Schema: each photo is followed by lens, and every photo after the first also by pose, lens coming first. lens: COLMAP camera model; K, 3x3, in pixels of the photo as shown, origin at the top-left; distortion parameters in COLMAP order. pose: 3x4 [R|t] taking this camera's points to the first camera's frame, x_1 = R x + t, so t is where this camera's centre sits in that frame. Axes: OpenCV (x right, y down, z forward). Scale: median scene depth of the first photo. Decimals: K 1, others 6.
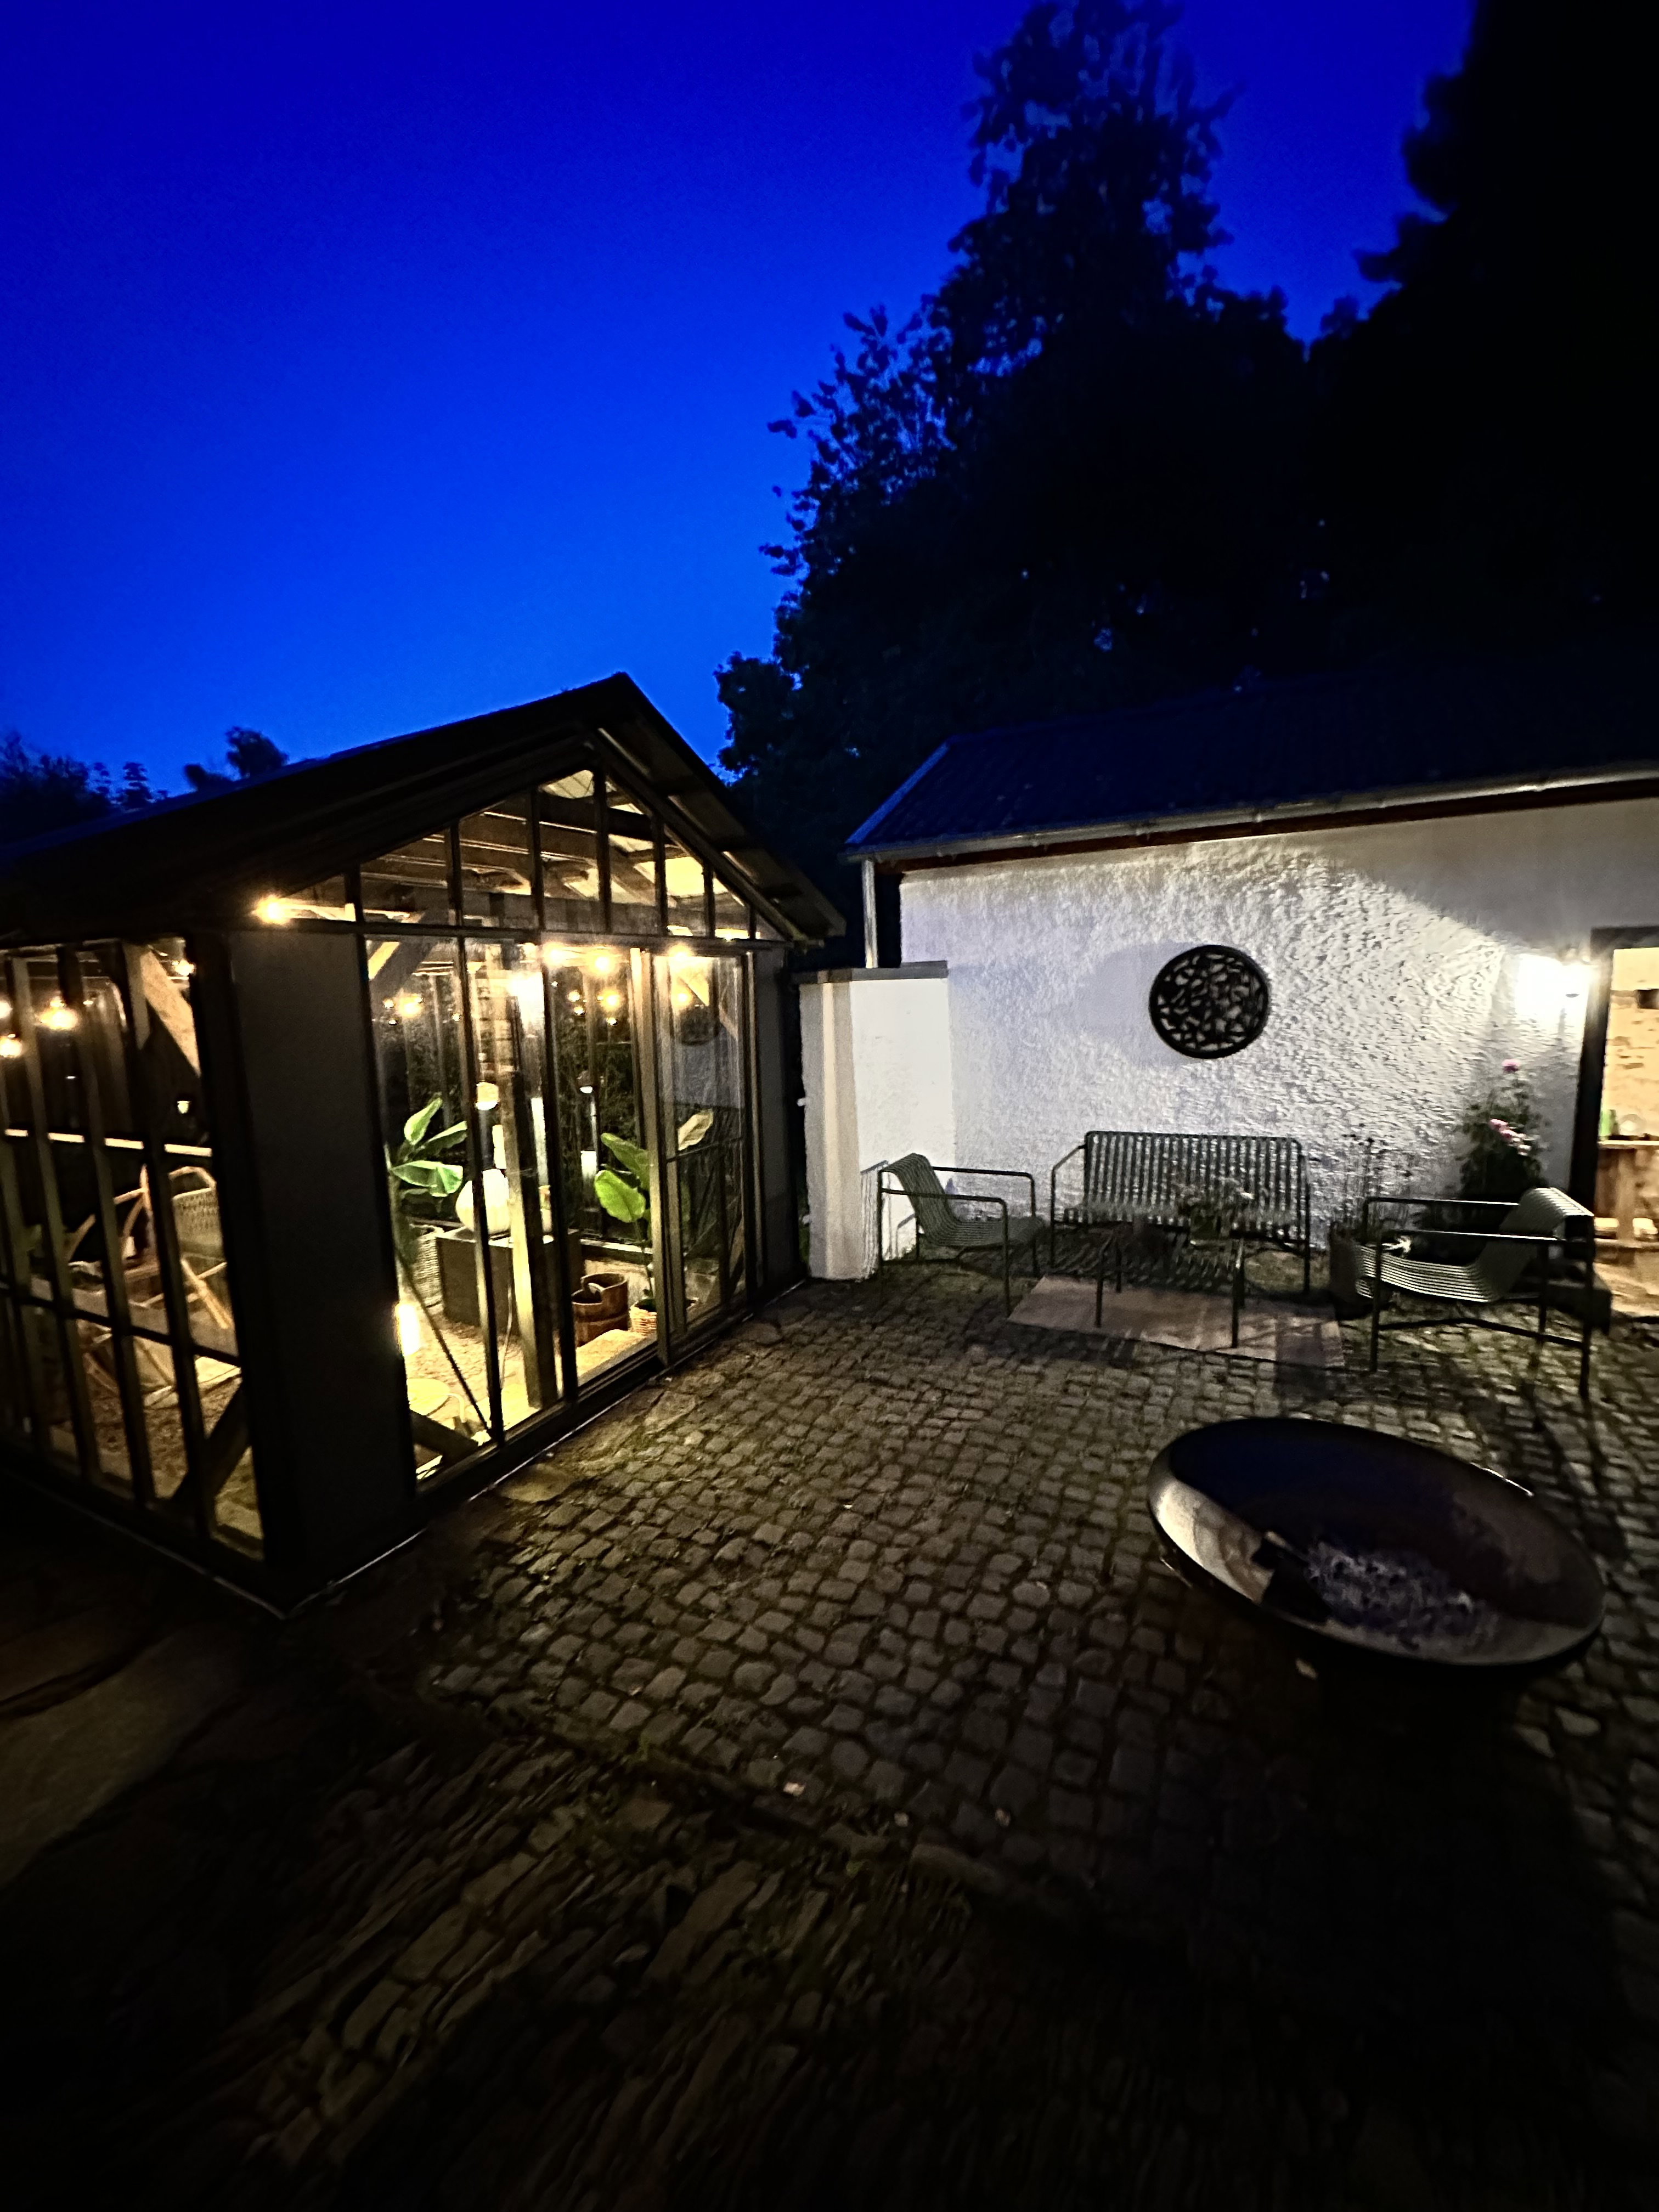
lens RADIAL K [[880.0, 0, 818.4], [0, 880.0, 1108.4], [0, 0, 1]] dist [-0.002696, -0.000138]
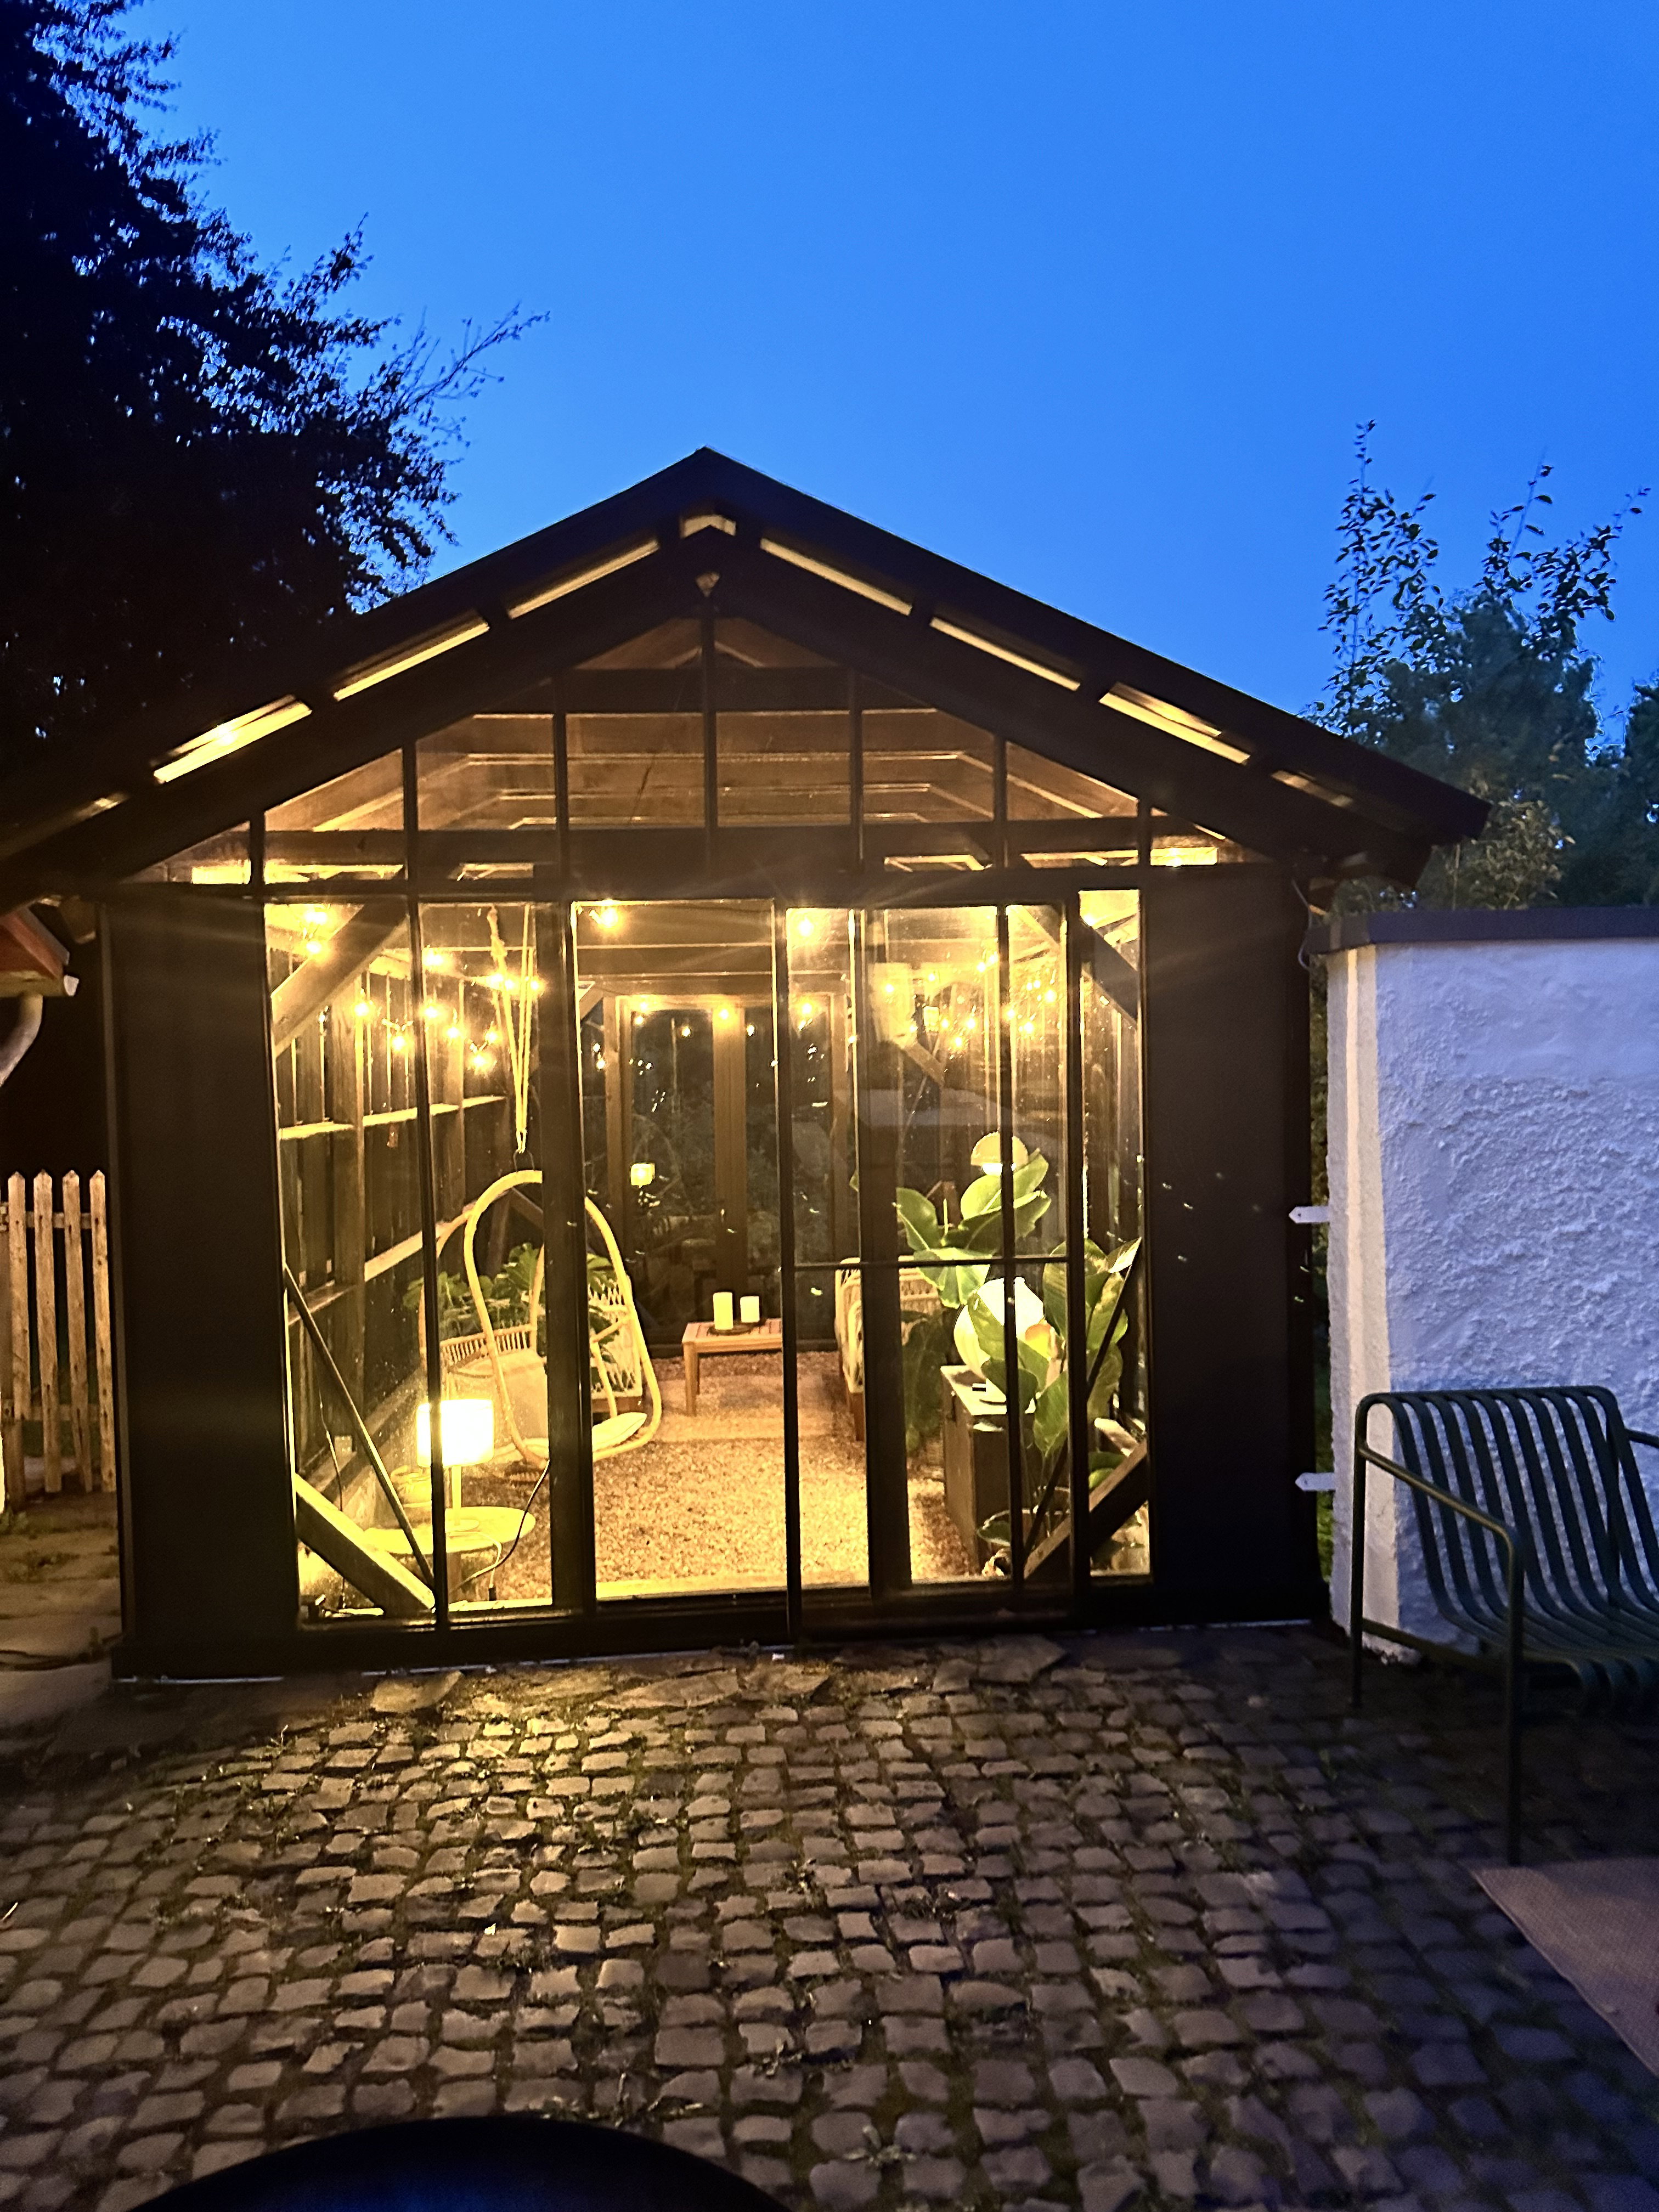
lens RADIAL K [[1549.4, 0, 826.9], [0, 1549.4, 1104.2], [0, 0, 1]] dist [0.008199, -0.017623]
pose [[0.526899, 0.049777, -0.848469, 0.812730], [-0.113167, 0.993504, -0.011991, -0.041538], [0.842360, 0.102336, 0.529109, 0.573557]]
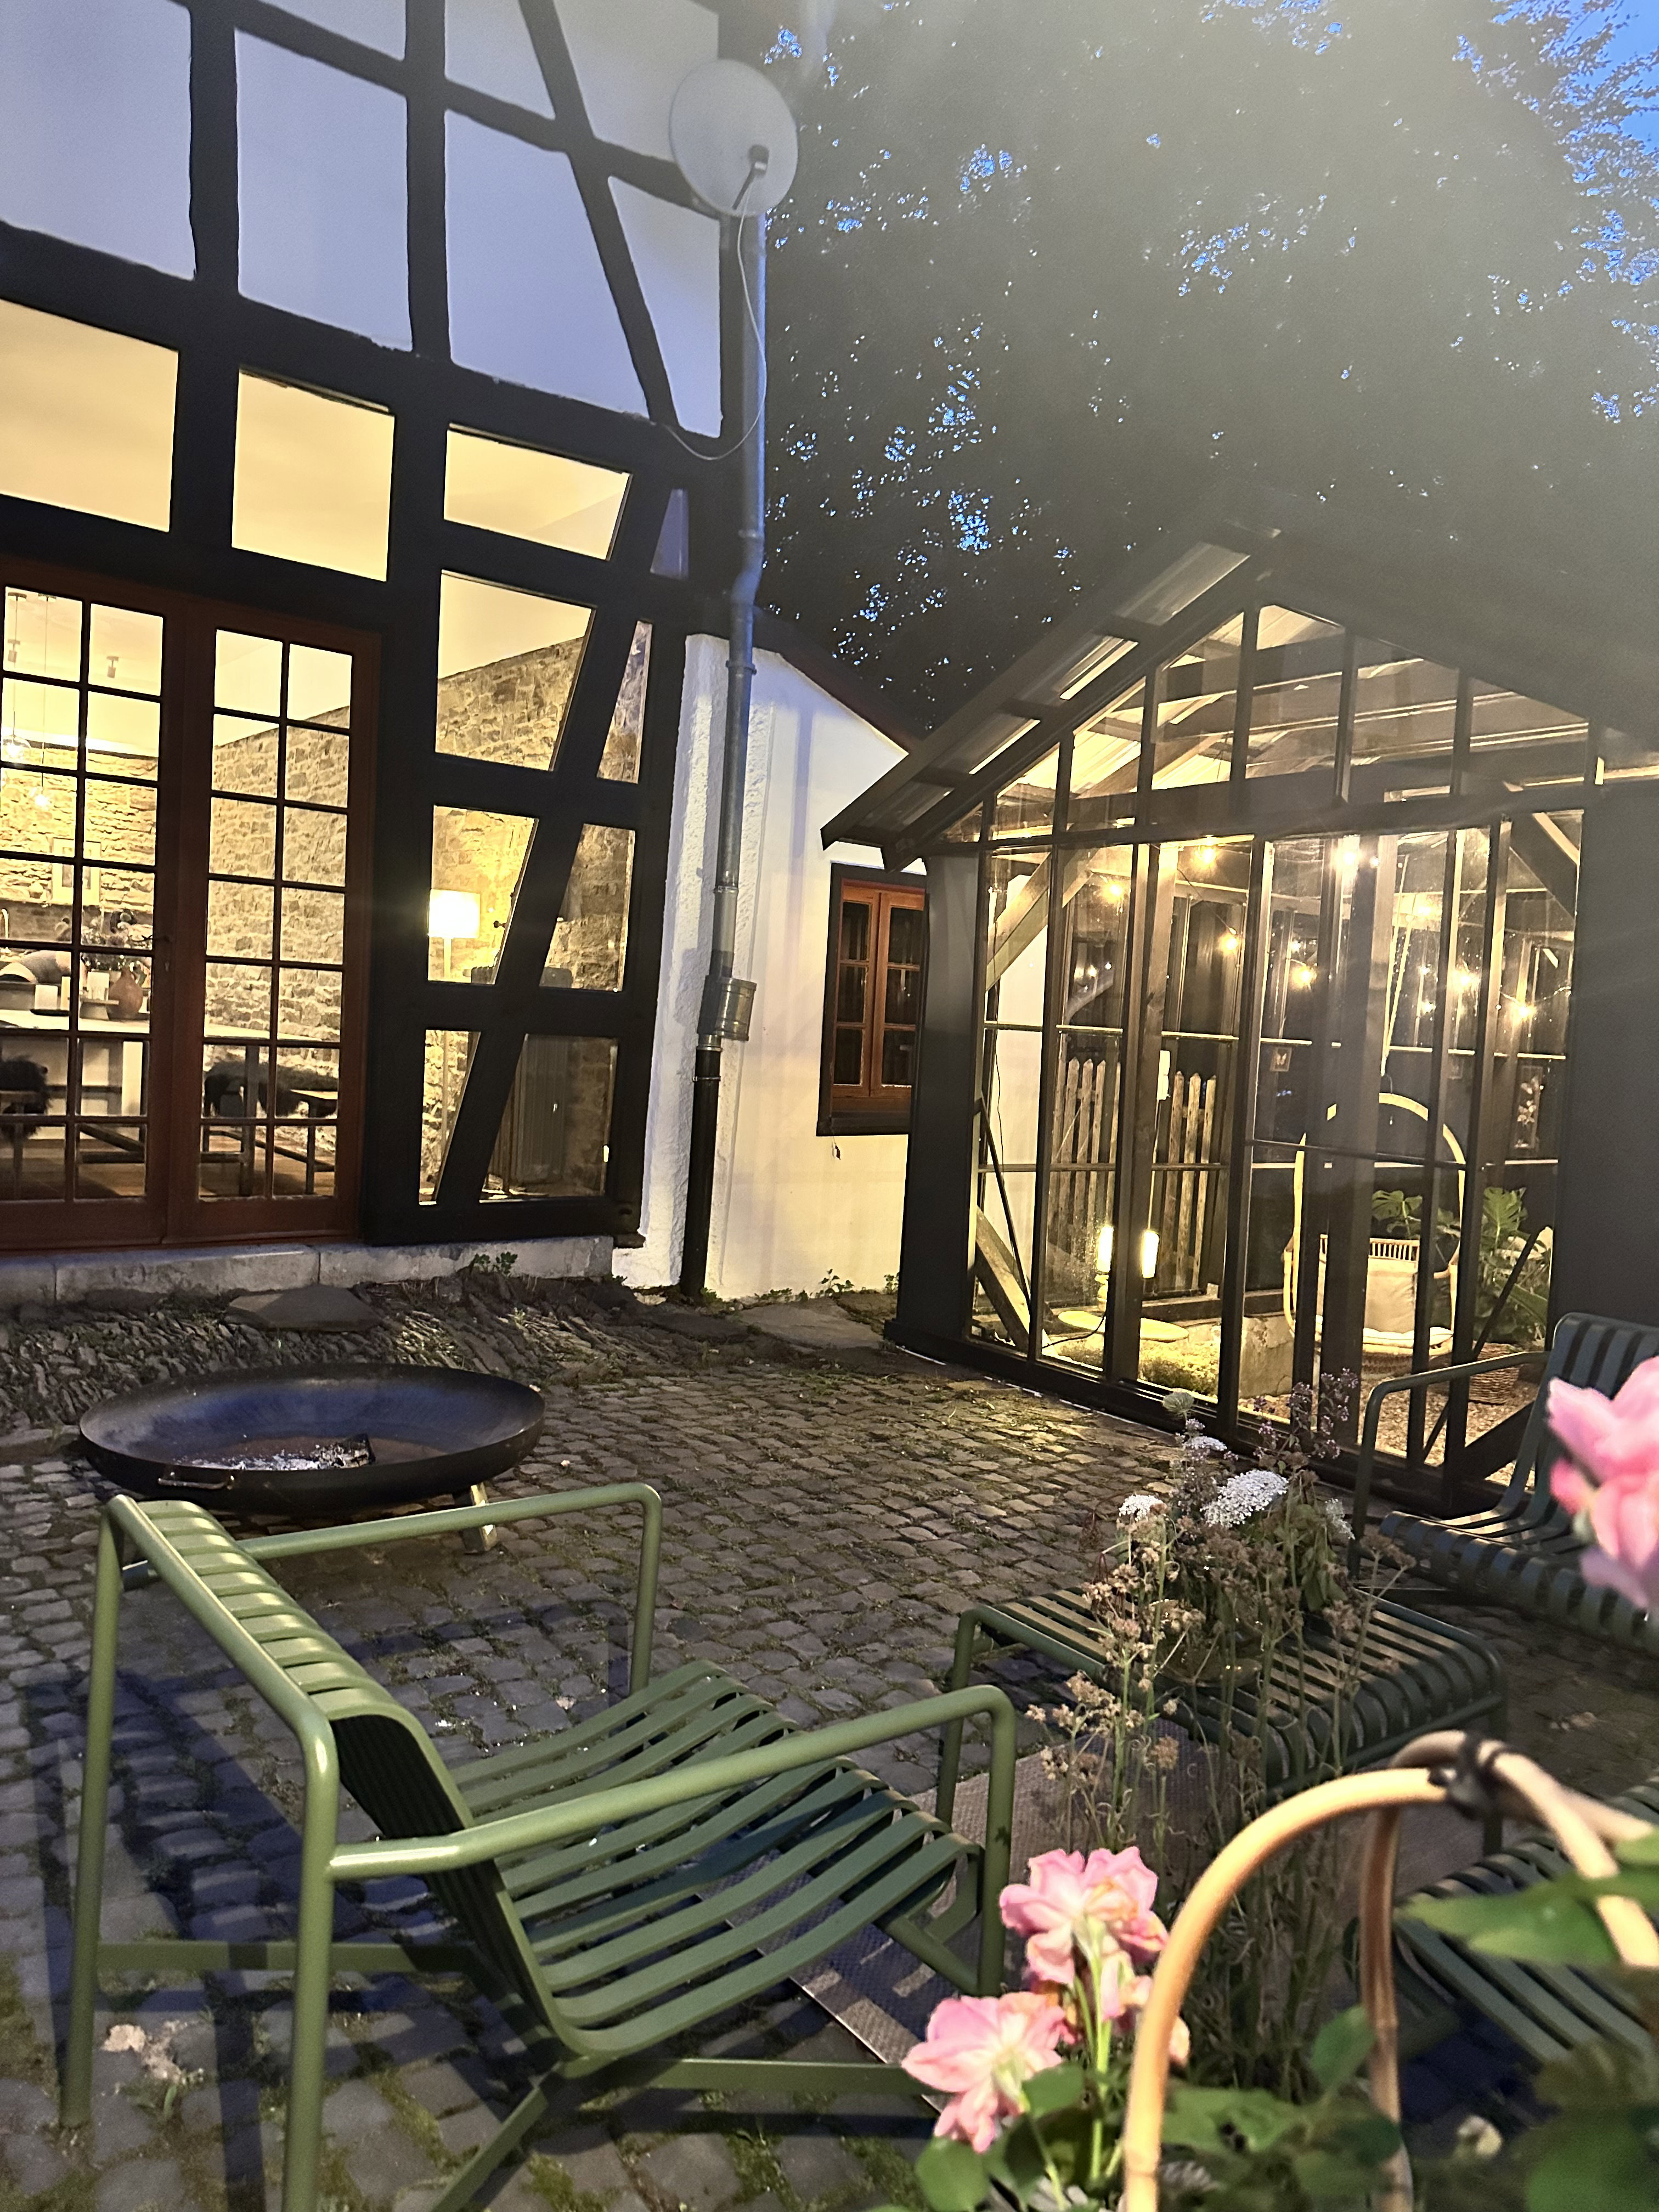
lens RADIAL K [[1549.4, 0, 832.1], [0, 1549.4, 1094.9], [0, 0, 1]] dist [0.008199, -0.017623]
pose [[-0.411713, 0.058004, -0.909466, 1.268436], [-0.176014, 0.974120, 0.141808, -0.103170], [0.894154, 0.218464, -0.390848, 1.413961]]
